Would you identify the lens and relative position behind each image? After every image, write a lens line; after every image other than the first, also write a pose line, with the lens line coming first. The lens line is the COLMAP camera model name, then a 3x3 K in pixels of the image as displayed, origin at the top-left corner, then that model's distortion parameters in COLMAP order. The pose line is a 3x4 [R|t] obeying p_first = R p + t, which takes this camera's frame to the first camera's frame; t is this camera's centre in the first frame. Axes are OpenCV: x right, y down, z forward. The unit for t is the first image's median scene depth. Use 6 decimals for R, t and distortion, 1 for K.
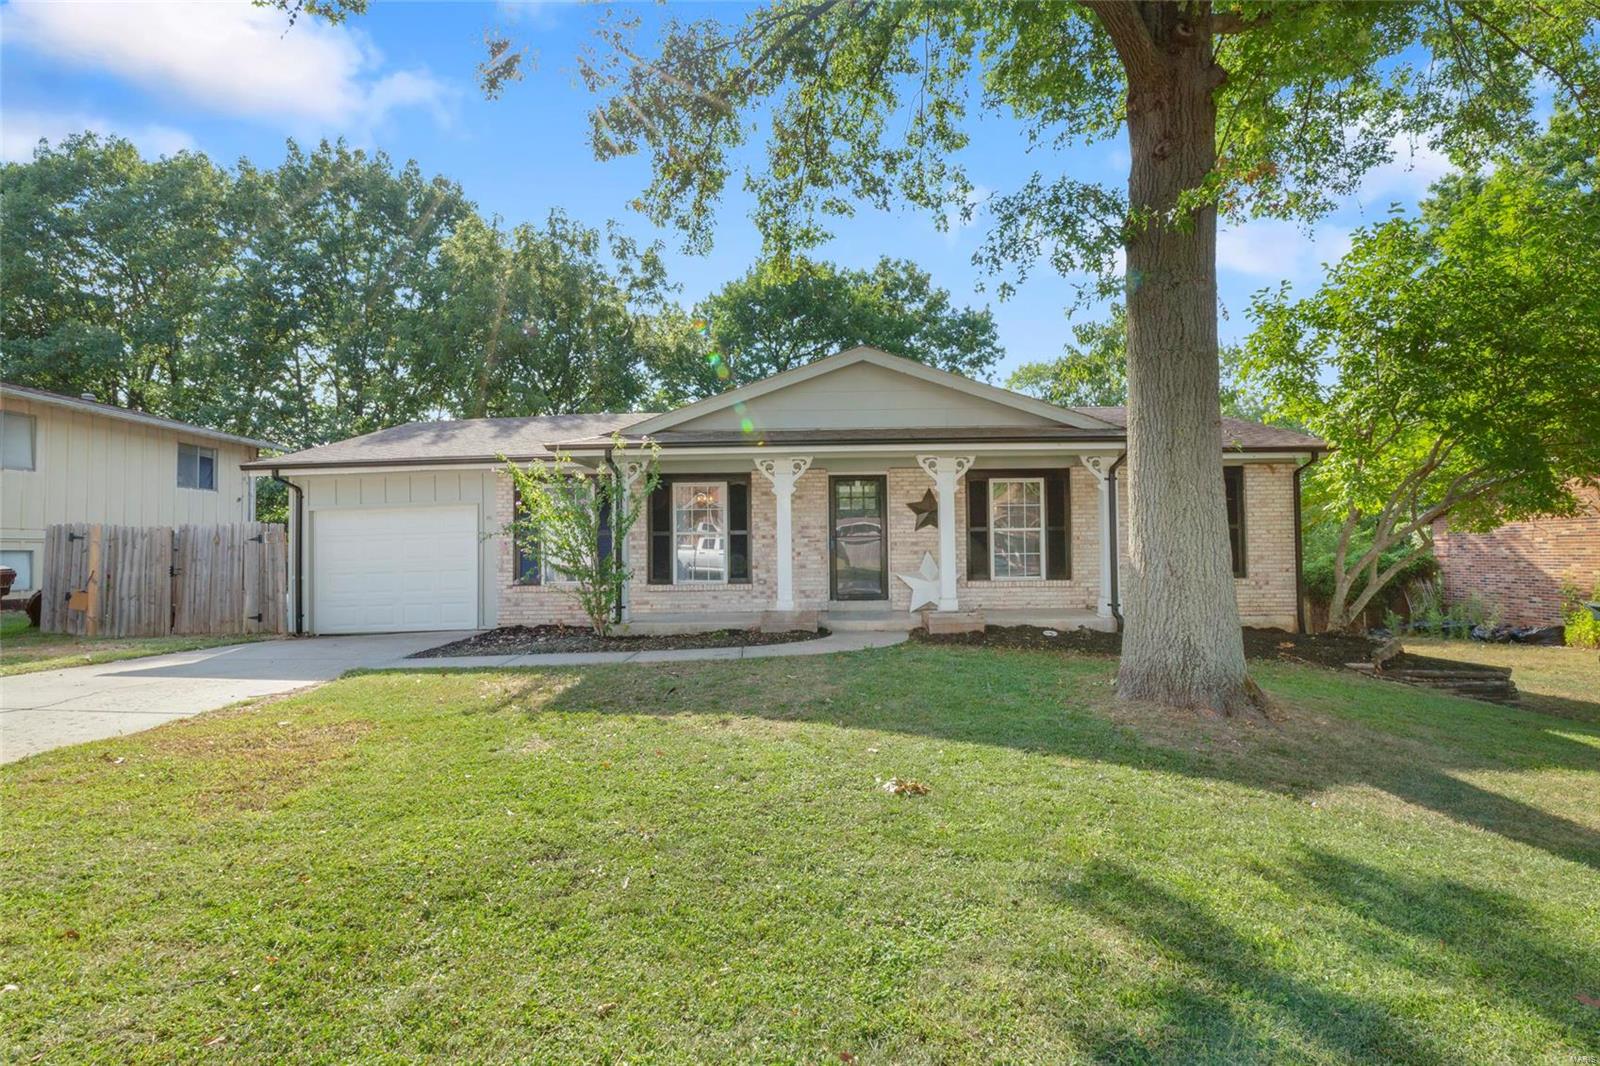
lens RADIAL K [[712.9, 0, 801.2], [0, 712.9, 524.6], [0, 0, 1]] dist [-0.001571, 0.000252]
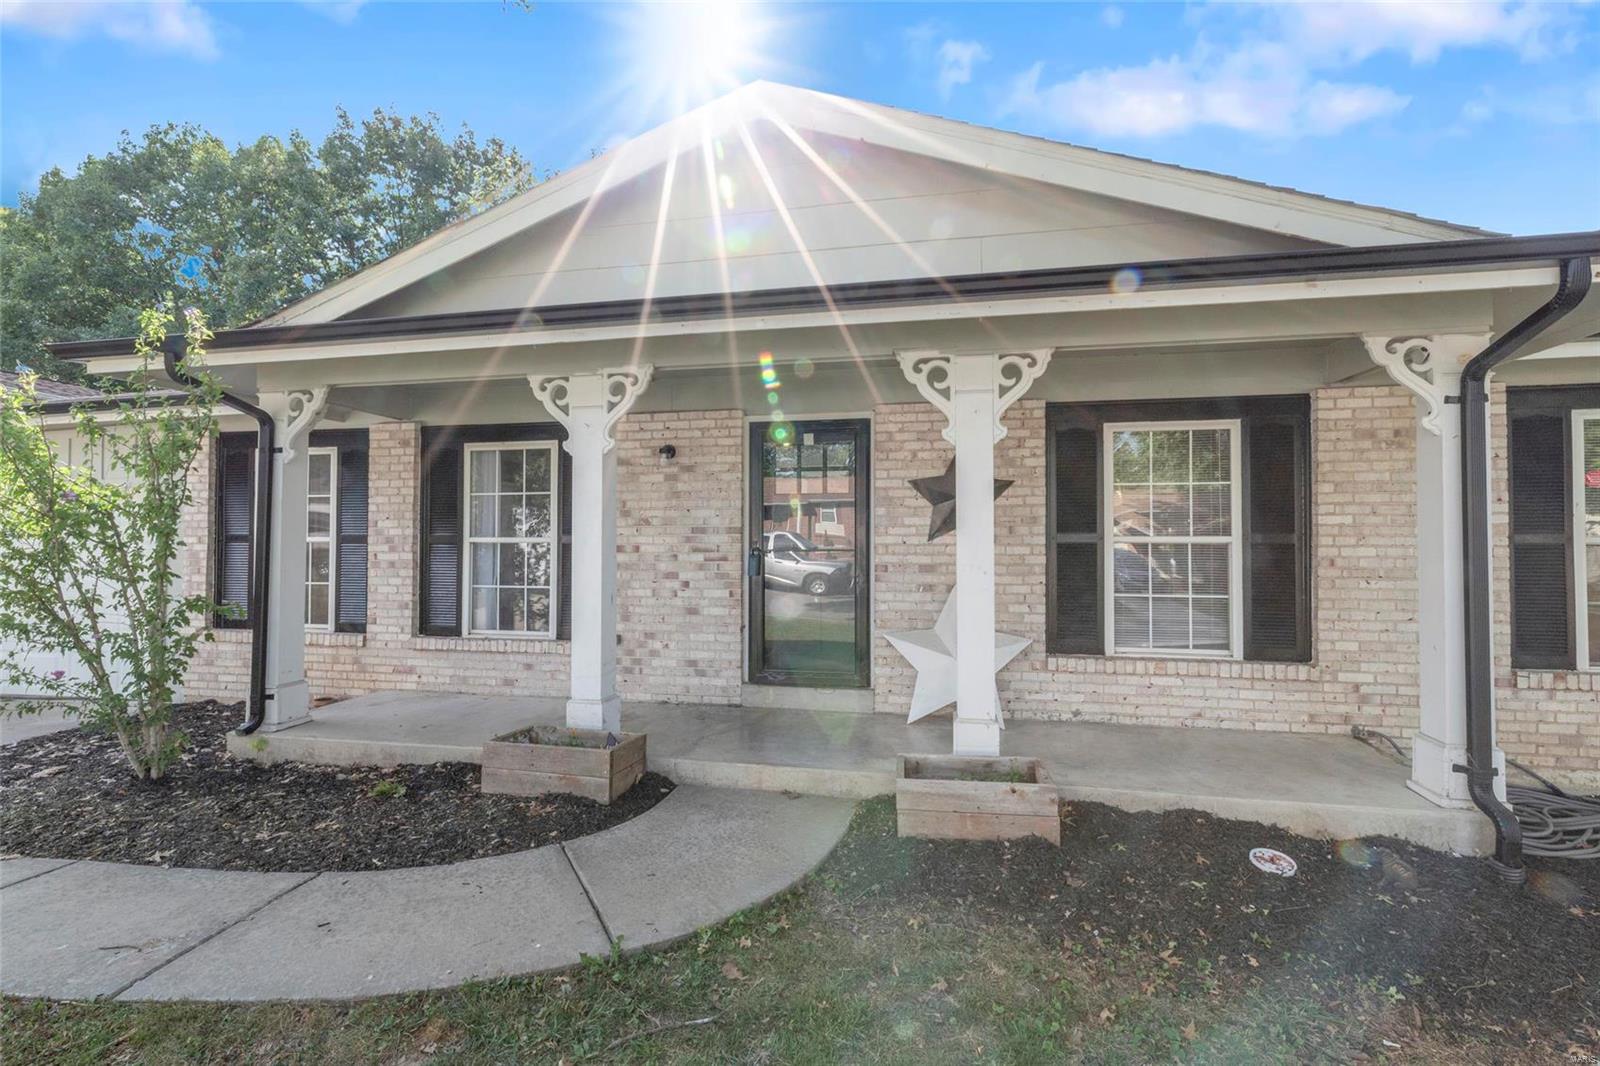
lens RADIAL K [[712.9, 0, 800.0], [0, 712.9, 524.9], [0, 0, 1]] dist [-0.001571, 0.000252]
pose [[0.981396, 0.007707, -0.191841, 0.166215], [-0.006609, 0.999958, 0.006367, -0.003338], [0.191882, -0.004981, 0.981405, 0.538236]]
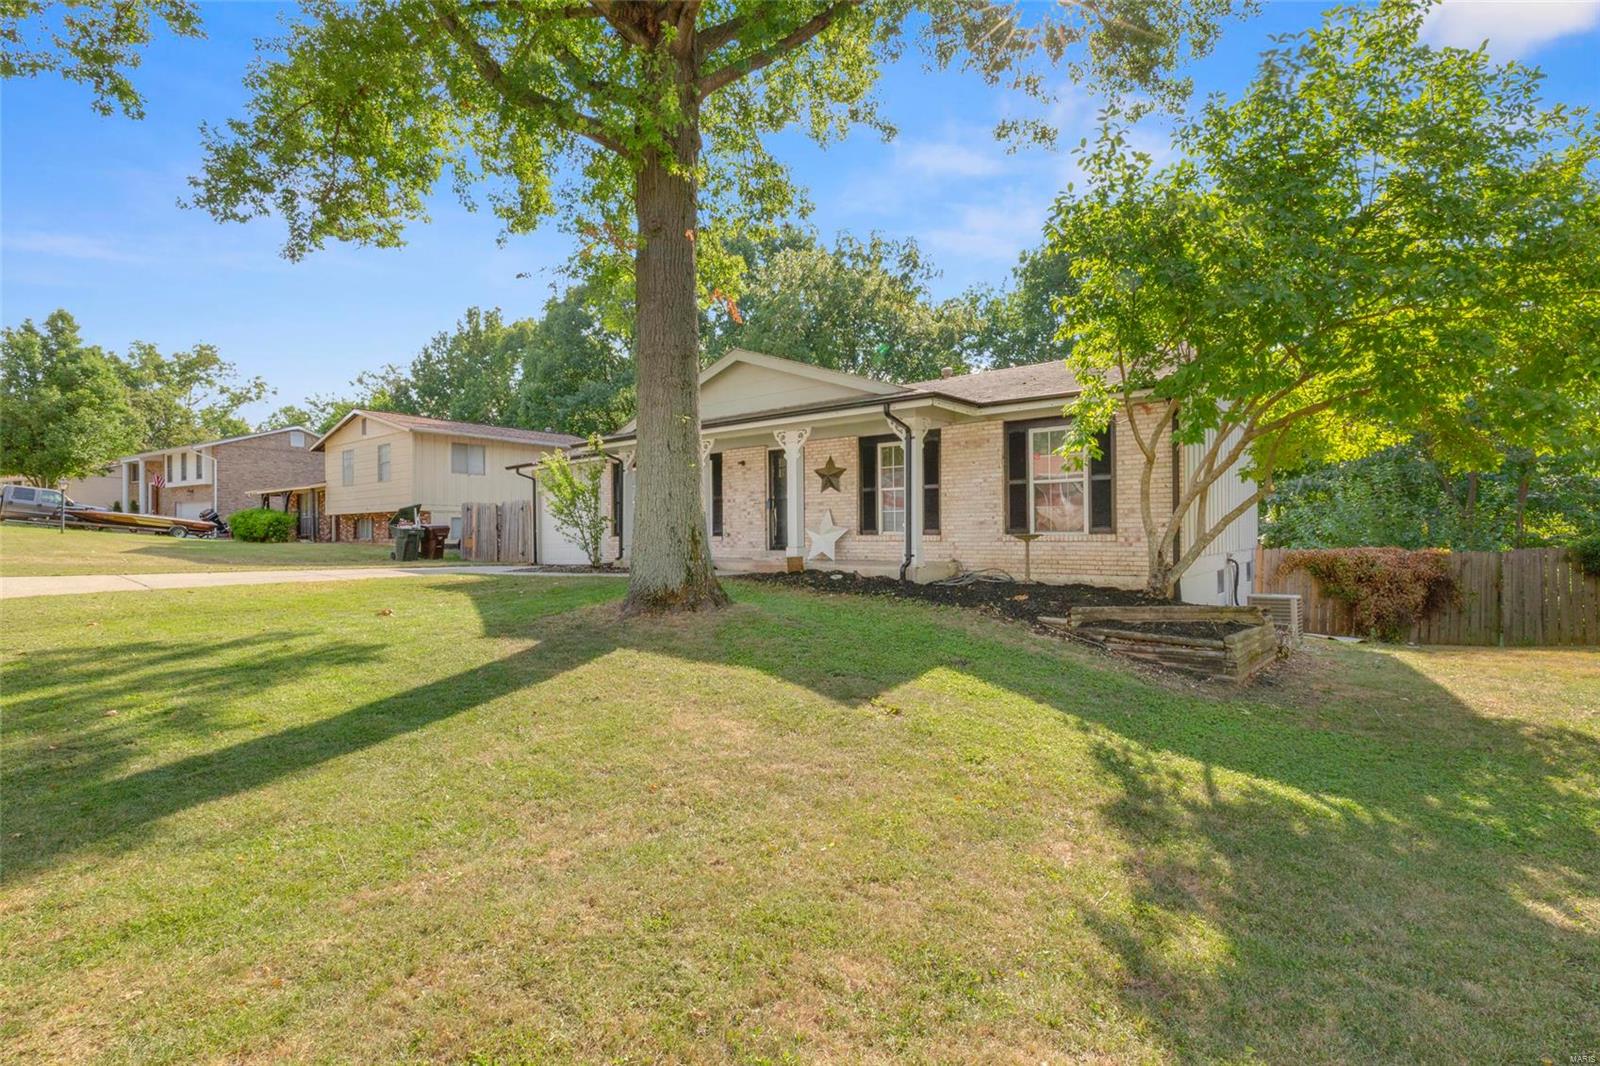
lens RADIAL K [[722.4, 0, 799.9], [0, 722.4, 527.9], [0, 0, 1]] dist [-0.001557, -0.000033]
pose [[0.782432, 0.000252, -0.622736, 0.877912], [0.019051, 0.999522, 0.024342, 0.037097], [0.622445, -0.030910, 0.782053, 0.040493]]
